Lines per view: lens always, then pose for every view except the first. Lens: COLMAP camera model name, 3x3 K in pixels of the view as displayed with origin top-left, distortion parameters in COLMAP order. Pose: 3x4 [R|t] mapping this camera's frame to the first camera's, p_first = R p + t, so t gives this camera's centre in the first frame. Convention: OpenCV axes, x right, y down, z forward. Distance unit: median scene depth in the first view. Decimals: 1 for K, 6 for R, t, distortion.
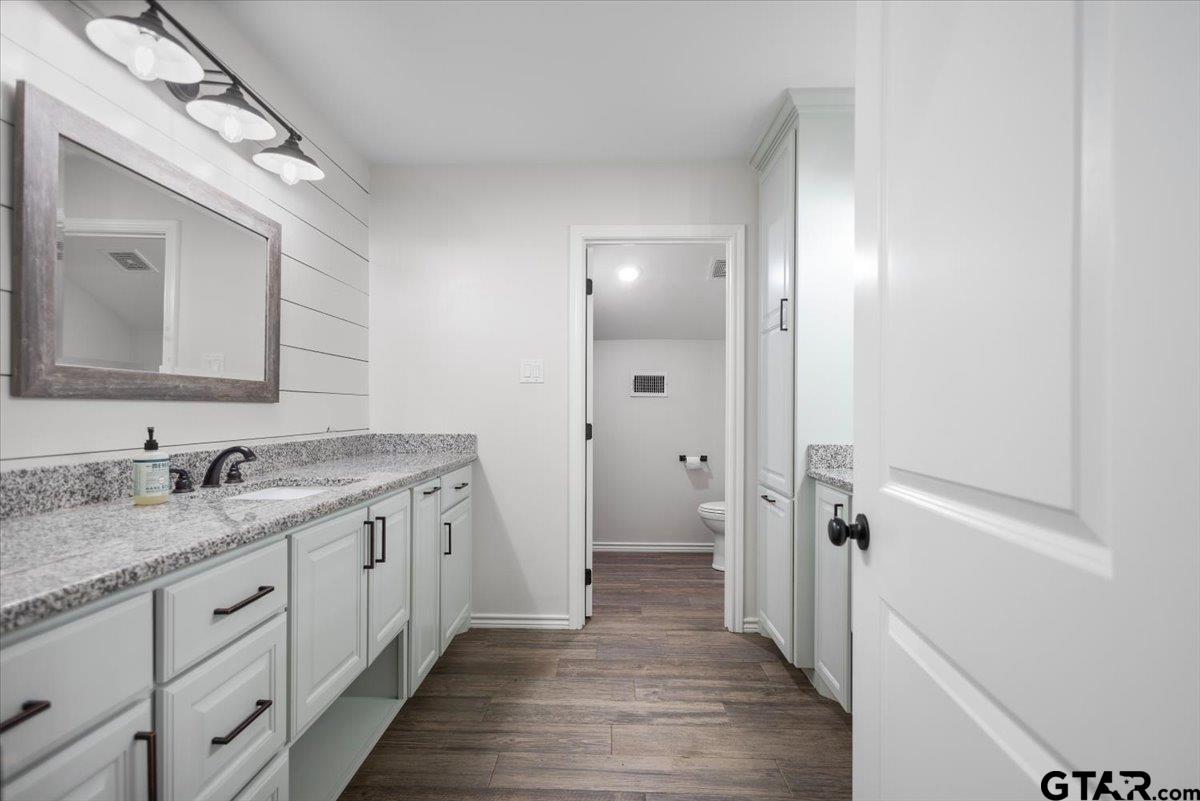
lens RADIAL K [[563.8, 0, 600.9], [0, 563.8, 406.9], [0, 0, 1]] dist [0.004678, 0.002333]
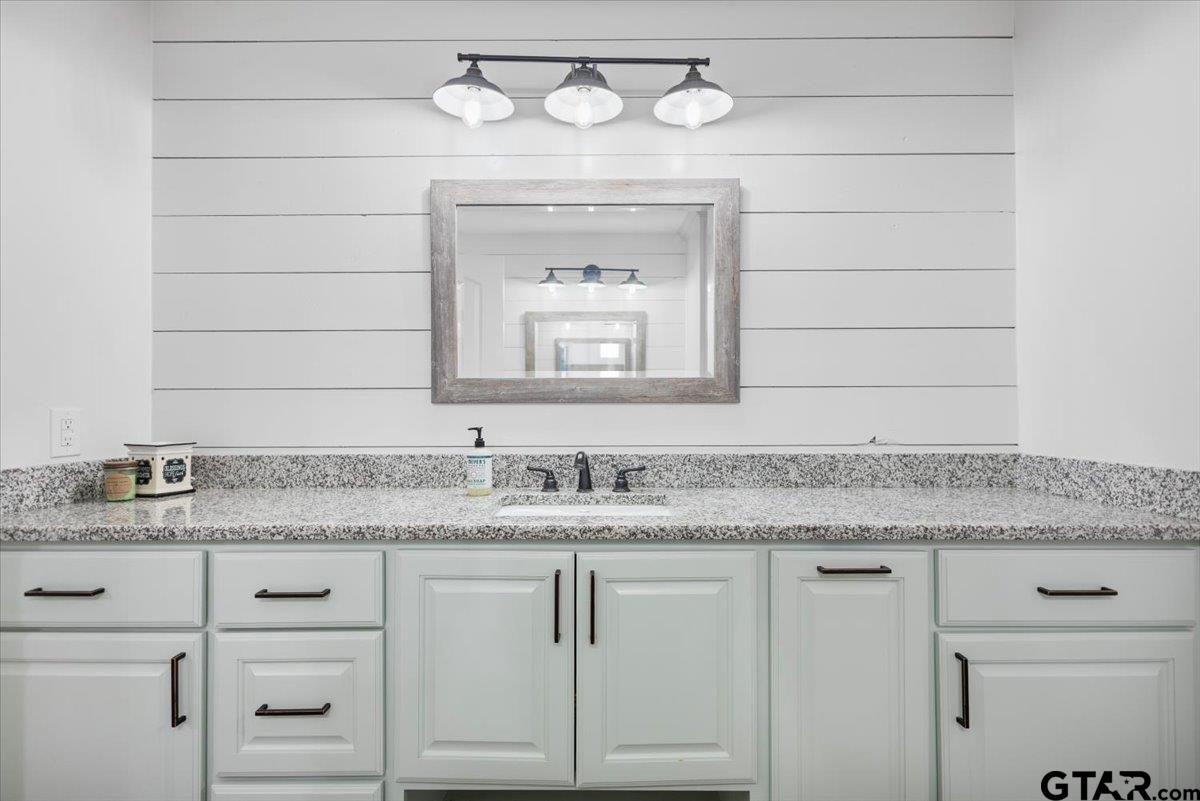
lens RADIAL K [[563.8, 0, 602.7], [0, 563.8, 402.2], [0, 0, 1]] dist [0.004678, 0.002333]
pose [[0.007082, -0.017856, -0.999815, 0.334312], [0.007135, 0.999816, -0.017806, 0.007424], [0.999949, -0.007008, 0.007208, 1.226354]]
